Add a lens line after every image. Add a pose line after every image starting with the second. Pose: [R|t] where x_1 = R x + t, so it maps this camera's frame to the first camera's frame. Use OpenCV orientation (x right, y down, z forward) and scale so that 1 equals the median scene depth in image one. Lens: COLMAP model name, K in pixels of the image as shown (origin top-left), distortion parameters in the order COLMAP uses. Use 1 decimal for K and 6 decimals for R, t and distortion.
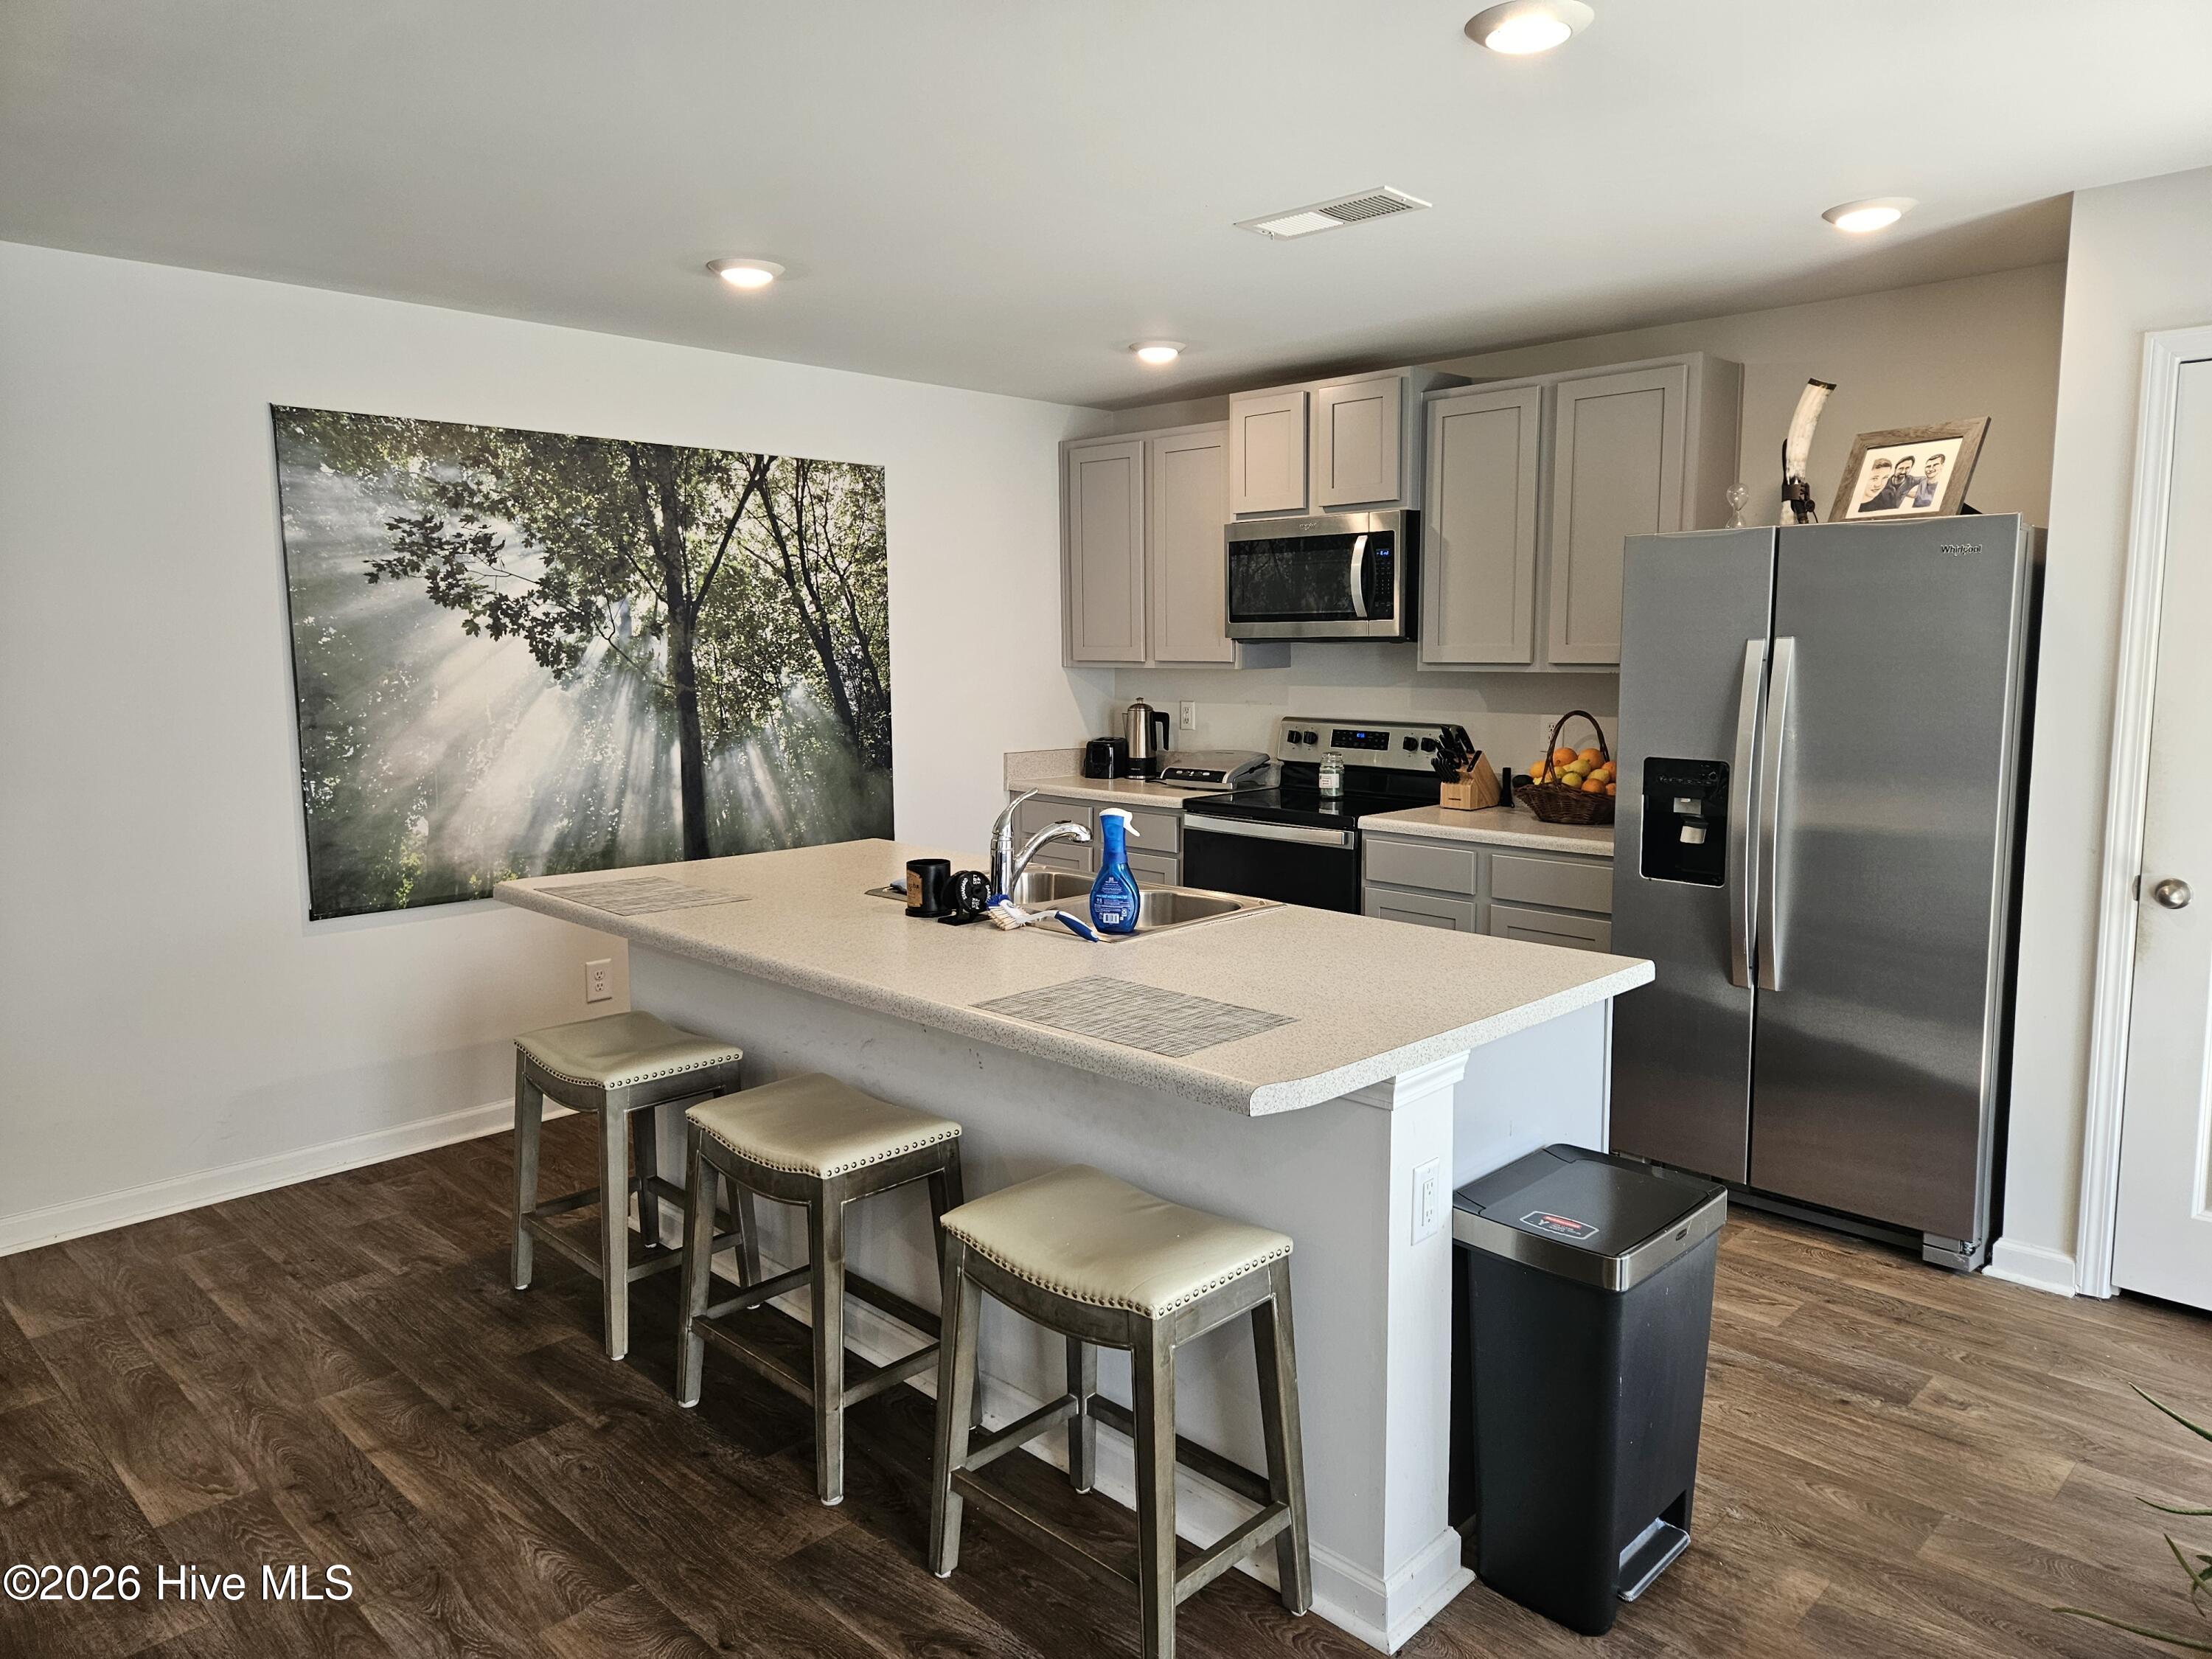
lens RADIAL K [[1471.7, 0, 1112.9], [0, 1471.7, 817.5], [0, 0, 1]] dist [0.053469, -0.034061]
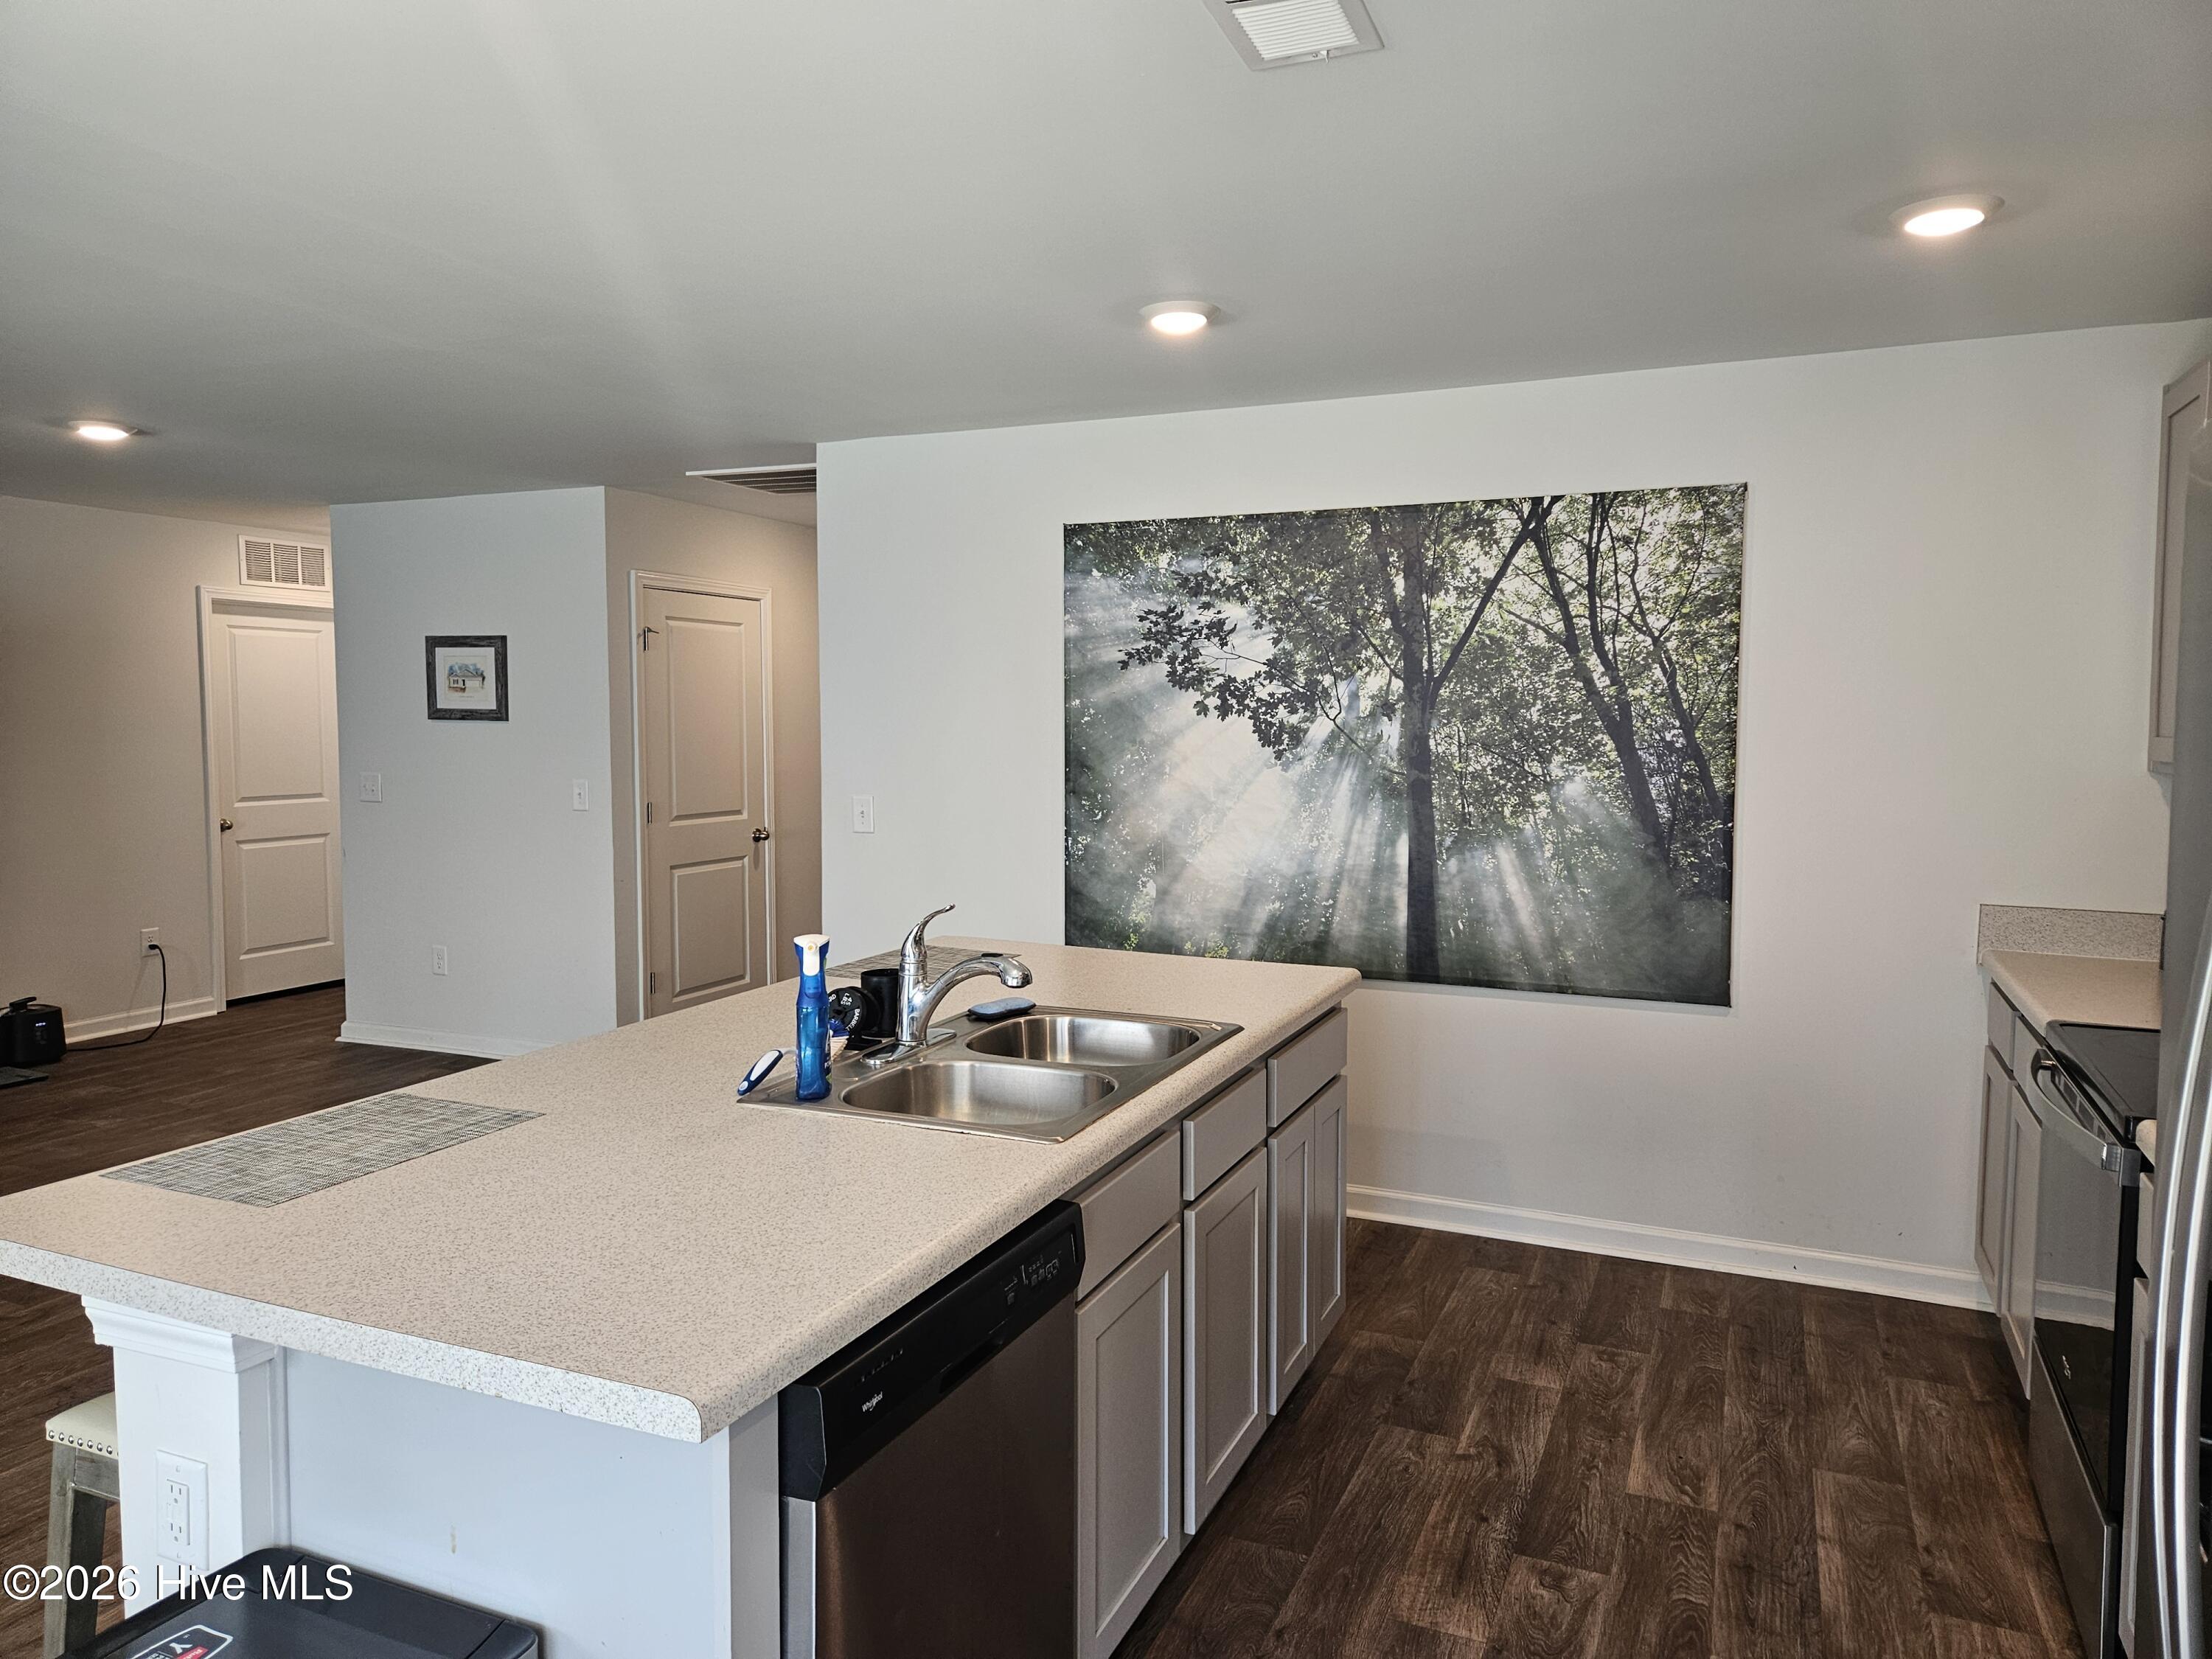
lens RADIAL K [[1471.7, 0, 1092.8], [0, 1471.7, 835.3], [0, 0, 1]] dist [0.053469, -0.034061]
pose [[0.337070, 0.079394, -0.938126, 0.490965], [-0.121051, 0.991822, 0.040445, -0.066038], [0.933665, 0.099928, 0.343924, 0.534549]]
